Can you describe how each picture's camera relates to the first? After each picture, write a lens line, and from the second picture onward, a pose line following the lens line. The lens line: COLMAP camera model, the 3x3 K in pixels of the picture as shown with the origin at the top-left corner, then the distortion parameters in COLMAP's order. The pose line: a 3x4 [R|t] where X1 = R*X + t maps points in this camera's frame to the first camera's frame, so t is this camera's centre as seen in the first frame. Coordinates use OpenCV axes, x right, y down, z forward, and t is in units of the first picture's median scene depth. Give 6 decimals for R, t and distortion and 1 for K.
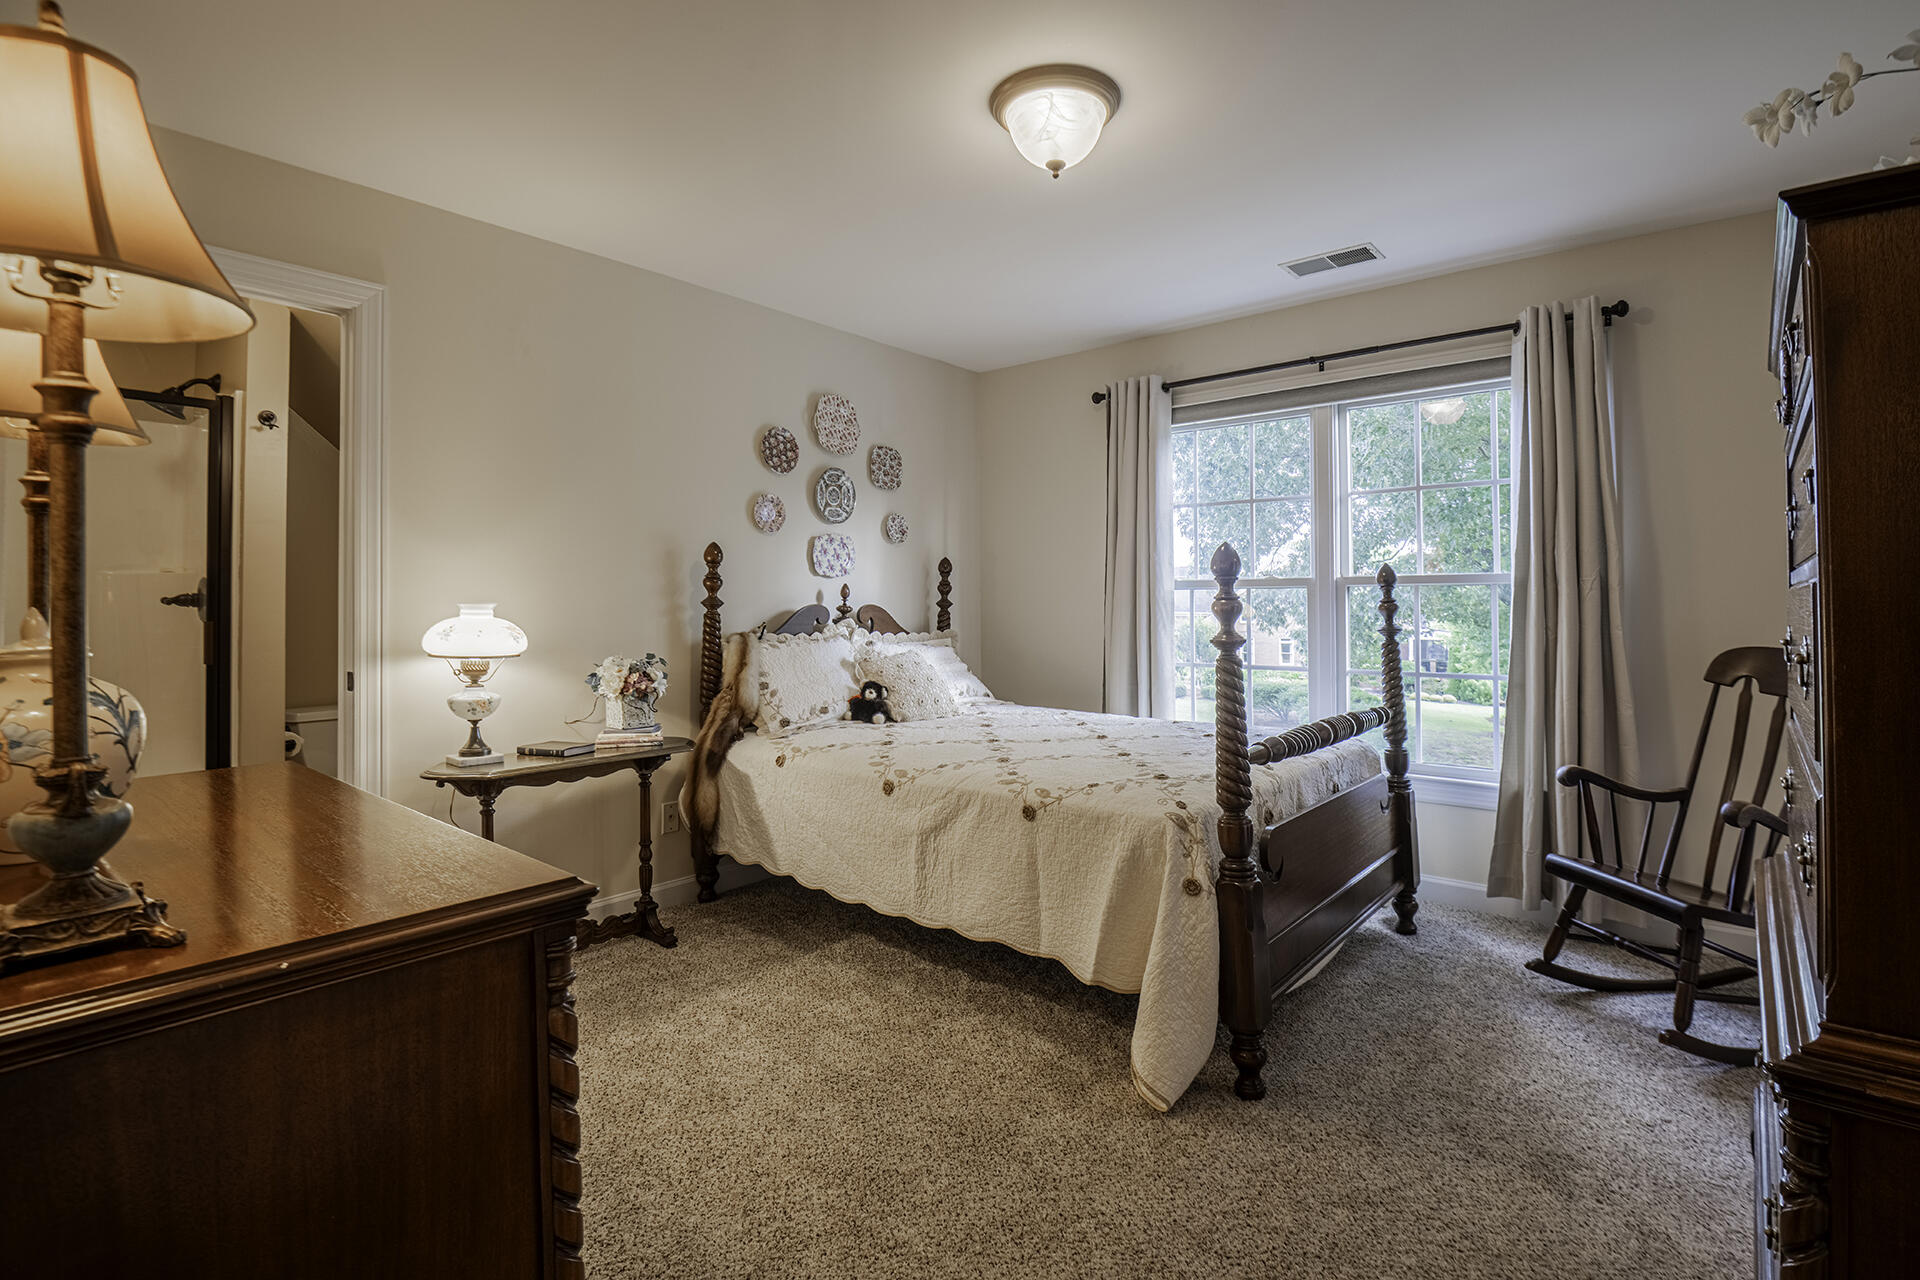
lens RADIAL K [[902.0, 0, 957.4], [0, 902.0, 600.9], [0, 0, 1]] dist [-0.023522, -0.000509]
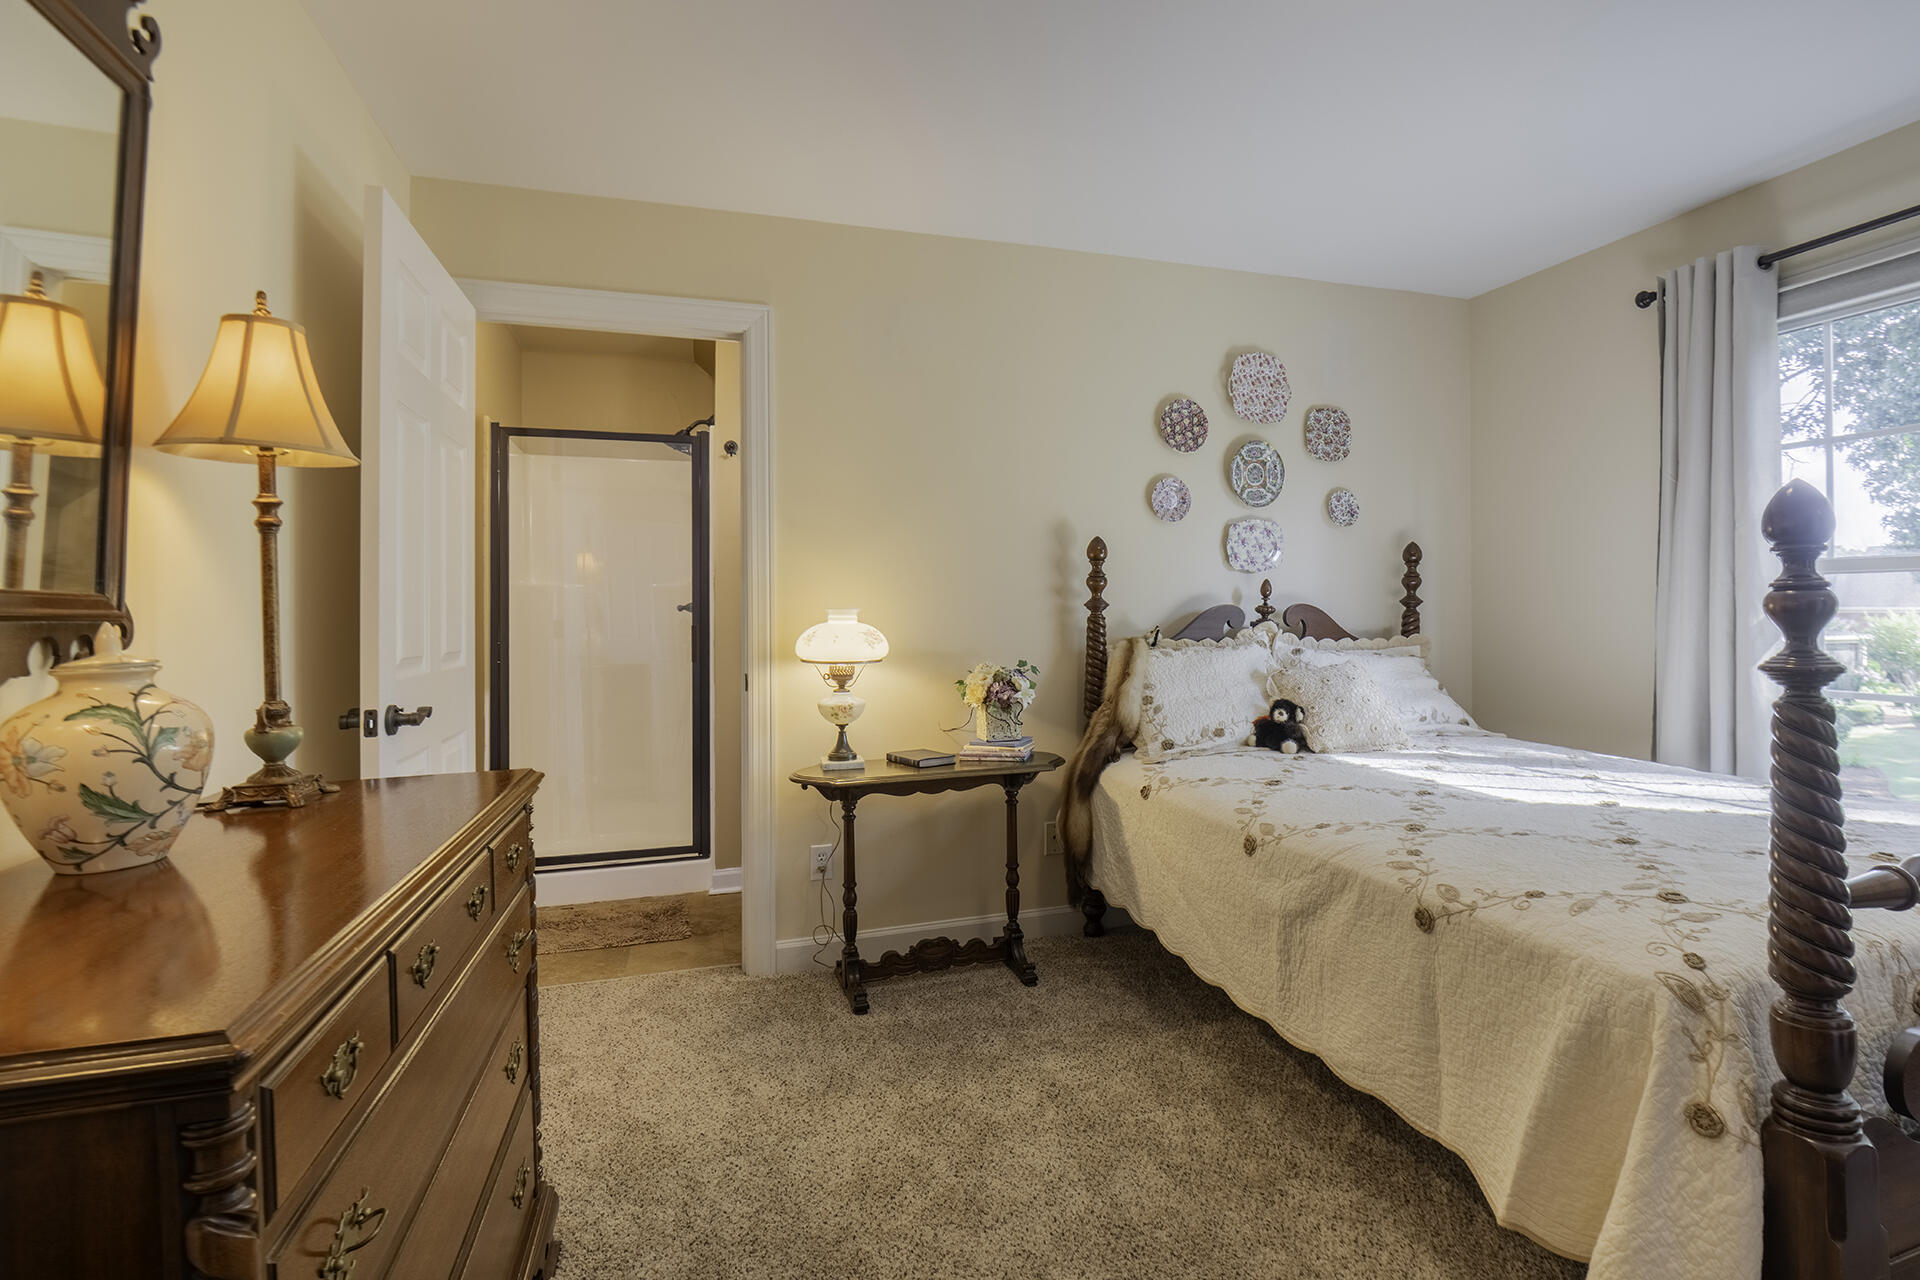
lens RADIAL K [[897.7, 0, 968.3], [0, 897.7, 624.1], [0, 0, 1]] dist [-0.015372, -0.006961]
pose [[0.848591, -0.000904, -0.529048, 0.103102], [0.014361, 0.999669, 0.021326, 0.000951], [0.528854, -0.025695, 0.848324, 0.203195]]
